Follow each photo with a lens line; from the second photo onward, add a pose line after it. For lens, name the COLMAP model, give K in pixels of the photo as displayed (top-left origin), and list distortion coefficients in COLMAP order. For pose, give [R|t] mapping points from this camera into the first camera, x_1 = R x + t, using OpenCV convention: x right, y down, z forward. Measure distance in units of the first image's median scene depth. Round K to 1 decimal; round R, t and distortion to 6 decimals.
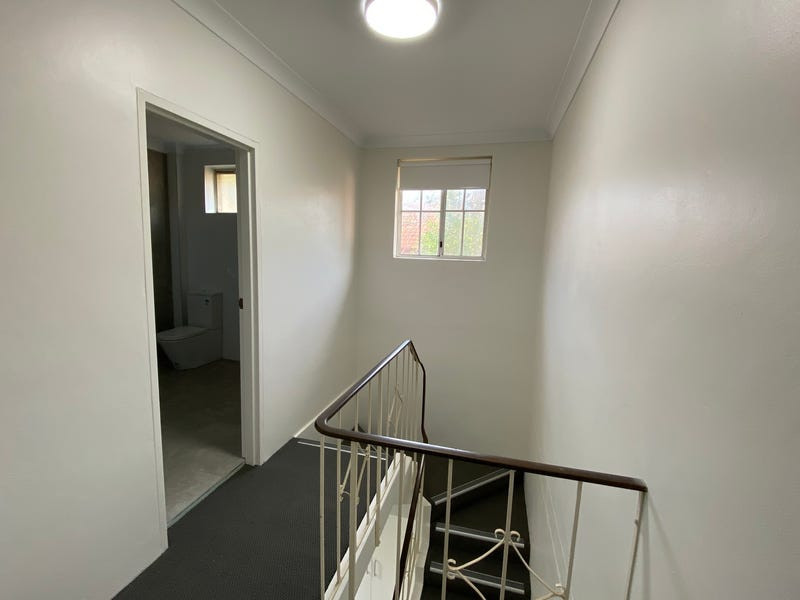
lens RADIAL K [[370.0, 0, 402.8], [0, 370.0, 298.5], [0, 0, 1]] dist [0.021996, -0.000614]
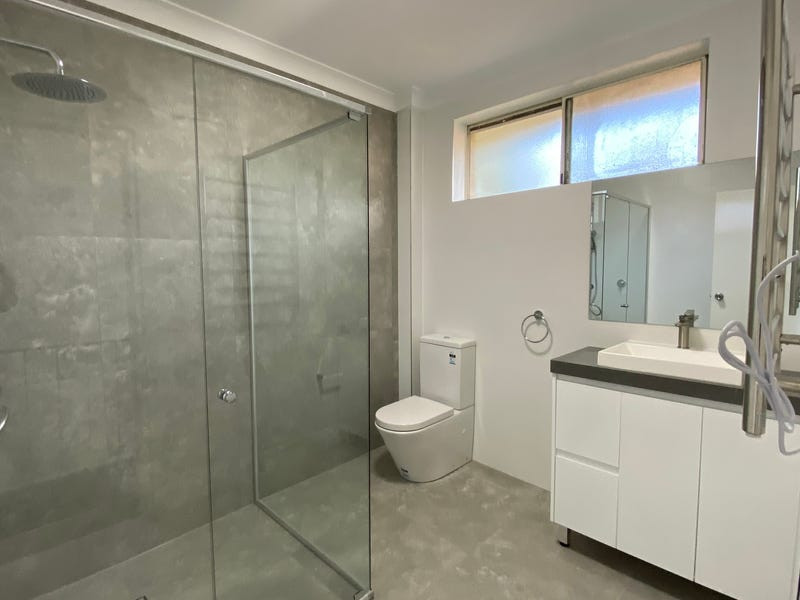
lens RADIAL K [[408.4, 0, 399.0], [0, 408.4, 297.6], [0, 0, 1]] dist [0.044904, -0.026655]
pose [[0.867177, -0.005934, -0.497964, -0.287136], [-0.024835, 0.998169, -0.055145, -0.044533], [0.497380, 0.060188, 0.865442, 0.421276]]
